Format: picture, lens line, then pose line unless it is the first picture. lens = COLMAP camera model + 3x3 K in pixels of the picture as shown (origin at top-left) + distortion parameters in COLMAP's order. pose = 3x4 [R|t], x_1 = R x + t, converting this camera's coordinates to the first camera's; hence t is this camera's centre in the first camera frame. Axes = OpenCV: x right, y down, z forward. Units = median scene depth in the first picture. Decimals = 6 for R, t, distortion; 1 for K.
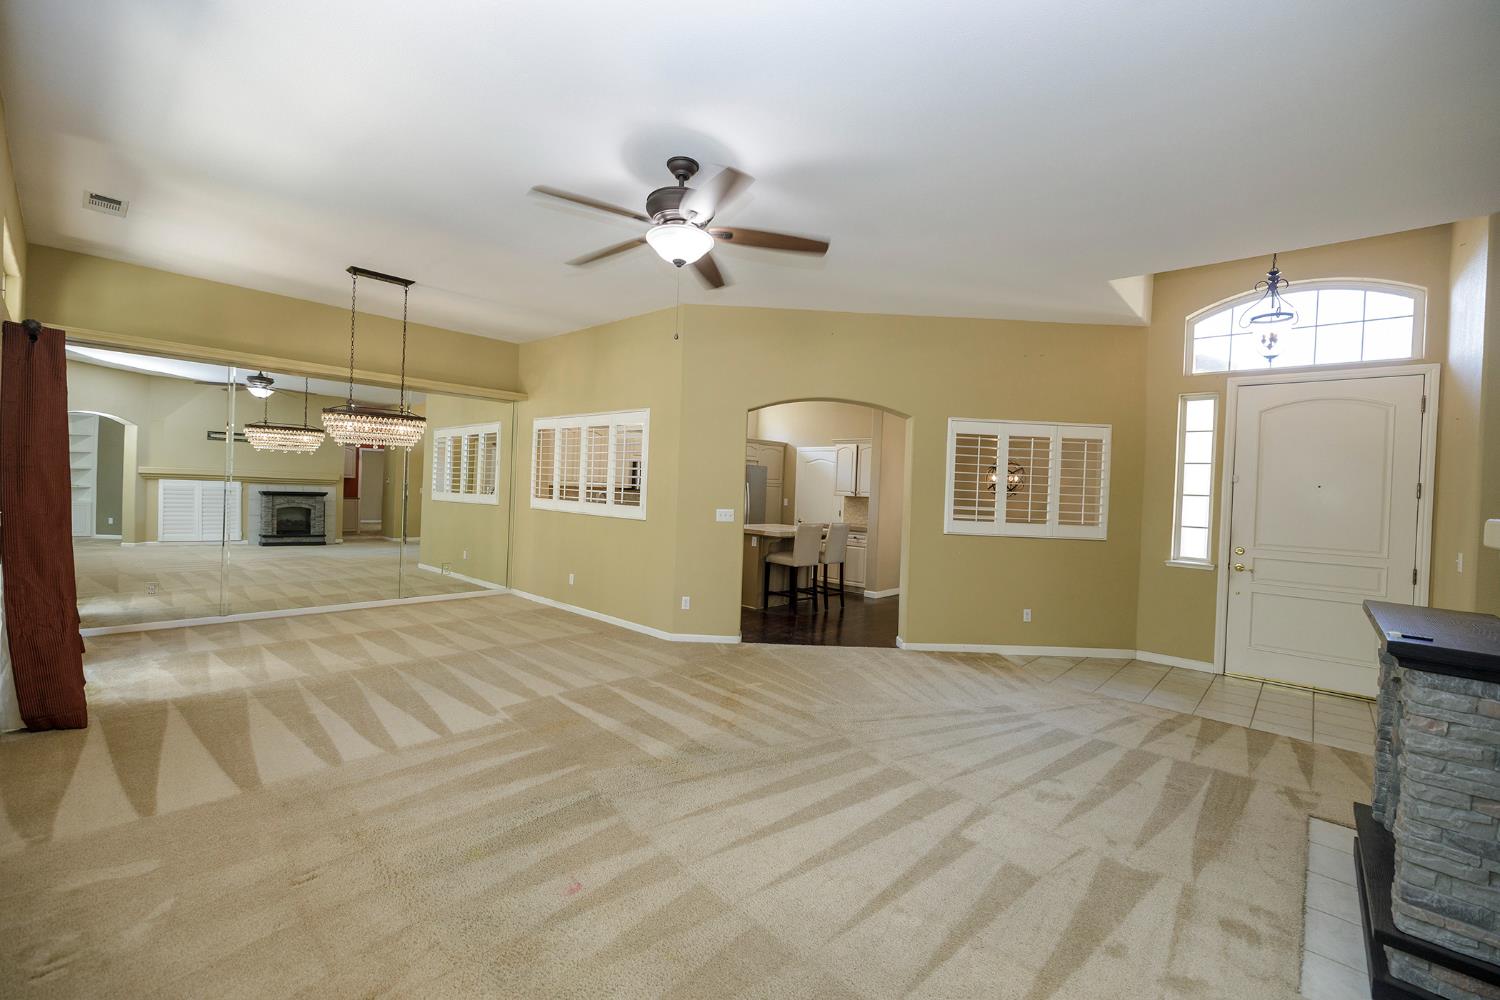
lens RADIAL K [[624.2, 0, 740.2], [0, 624.2, 491.1], [0, 0, 1]] dist [-0.000104, 0.000390]
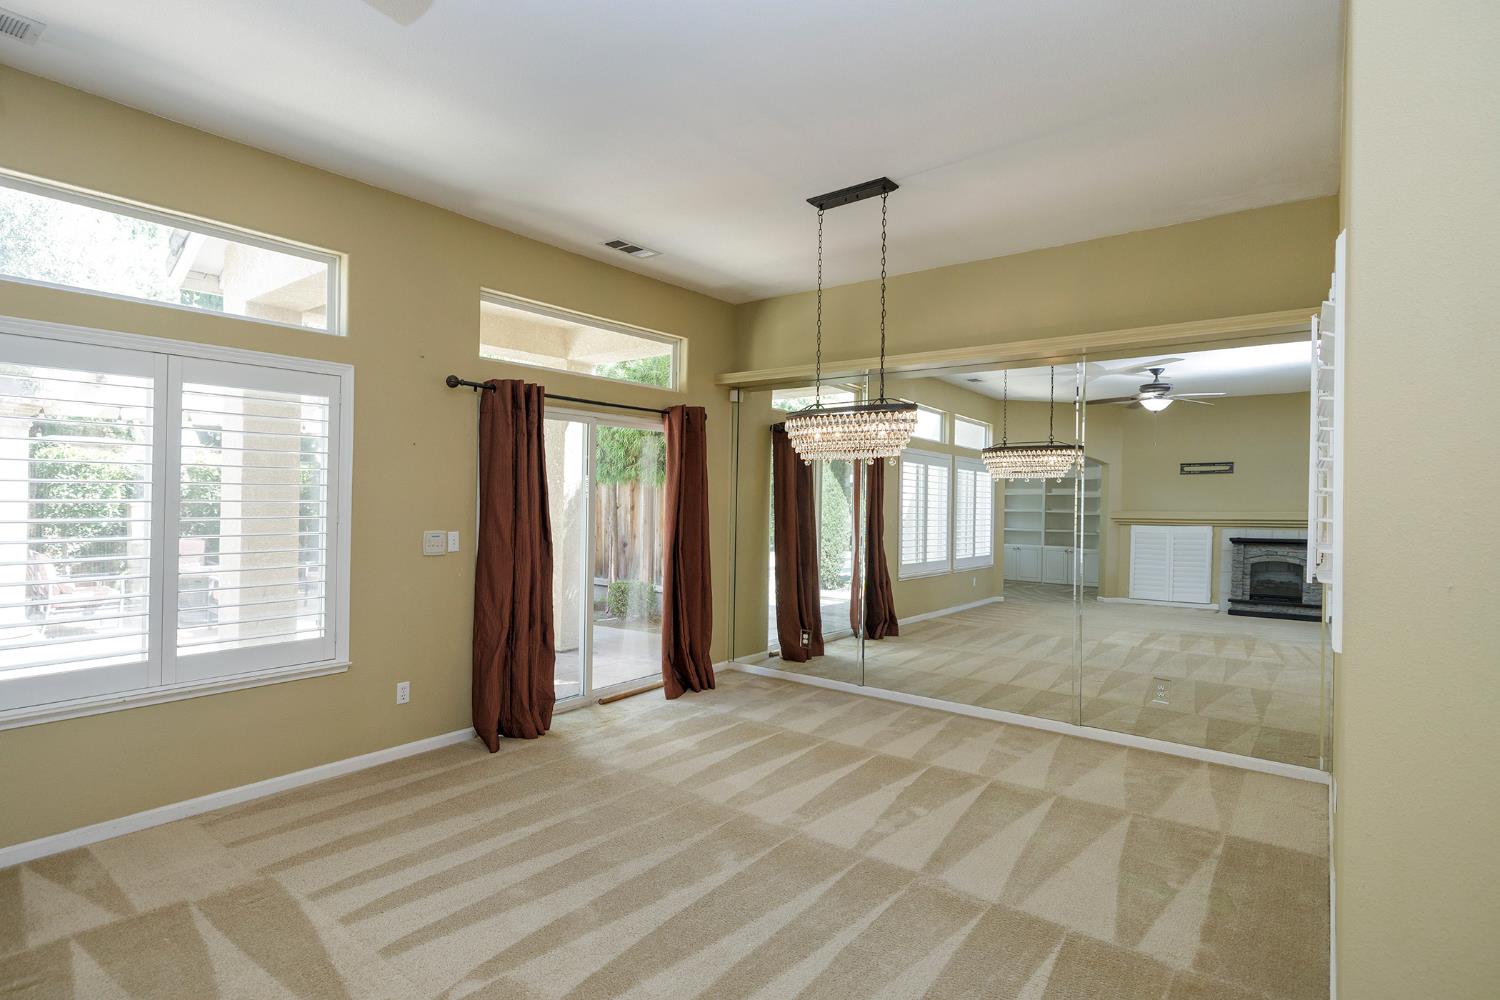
lens RADIAL K [[759.3, 0, 739.6], [0, 759.3, 494.4], [0, 0, 1]] dist [-0.003050, 0.000784]
pose [[0.078024, -0.053223, -0.995530, 0.089679], [-0.010134, 0.998480, -0.054175, 0.003031], [0.996900, 0.014316, 0.077366, 0.433868]]
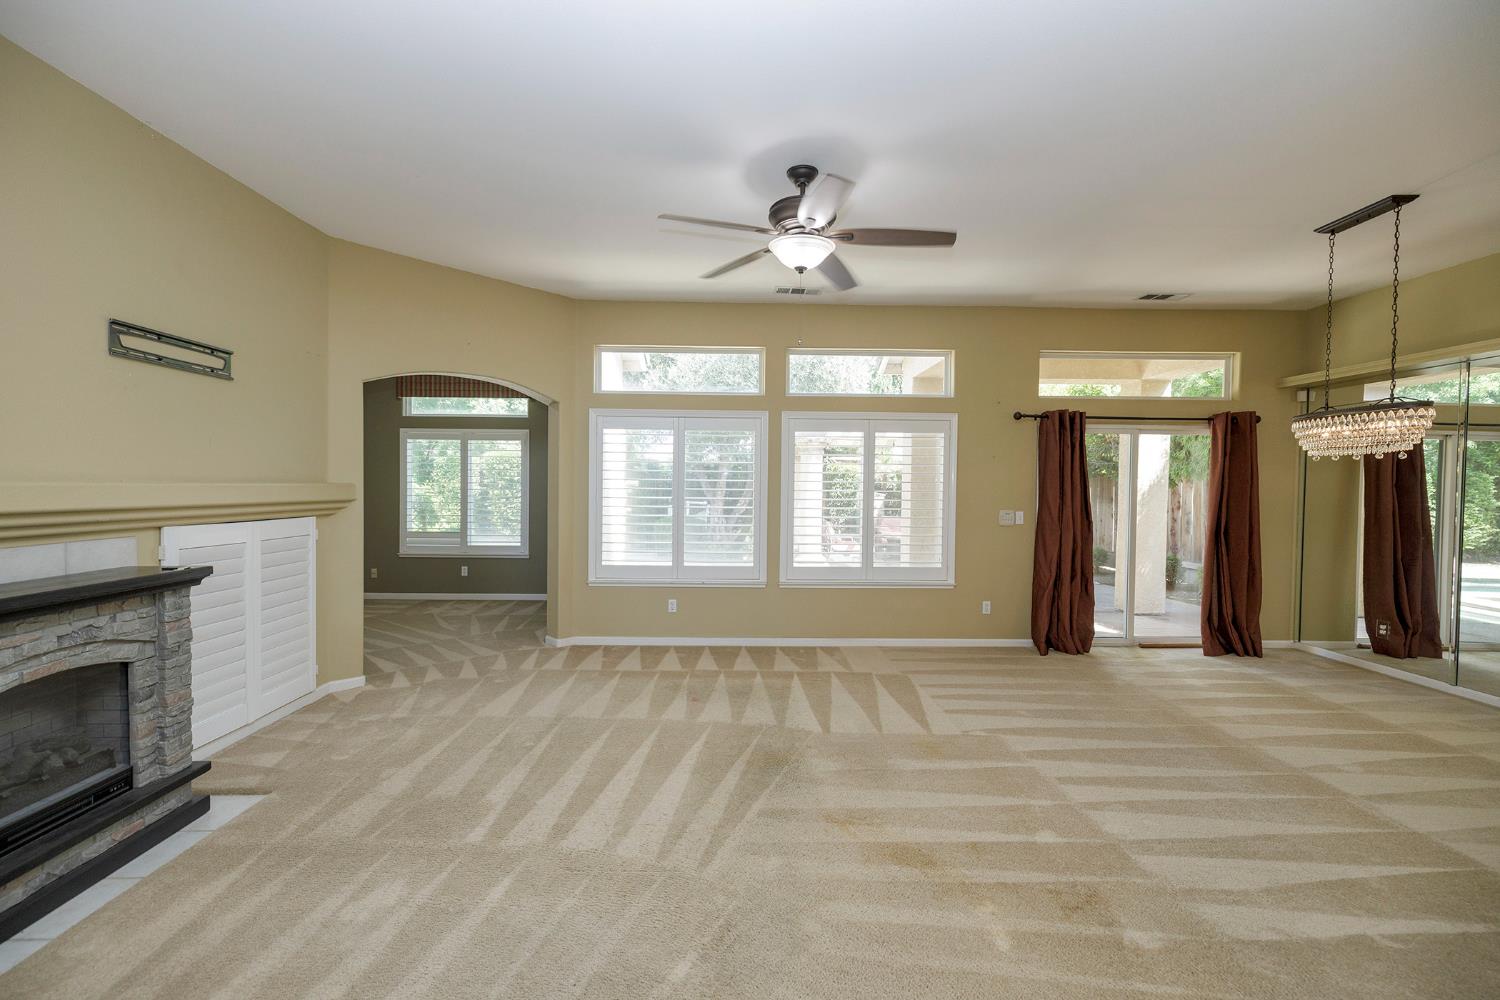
lens RADIAL K [[624.2, 0, 752.5], [0, 624.2, 495.1], [0, 0, 1]] dist [-0.000104, 0.000390]
pose [[-0.709666, -0.048553, -0.702863, 0.208409], [-0.047936, 0.998638, -0.020584, 0.010940], [0.702905, 0.019085, -0.711027, 0.534954]]
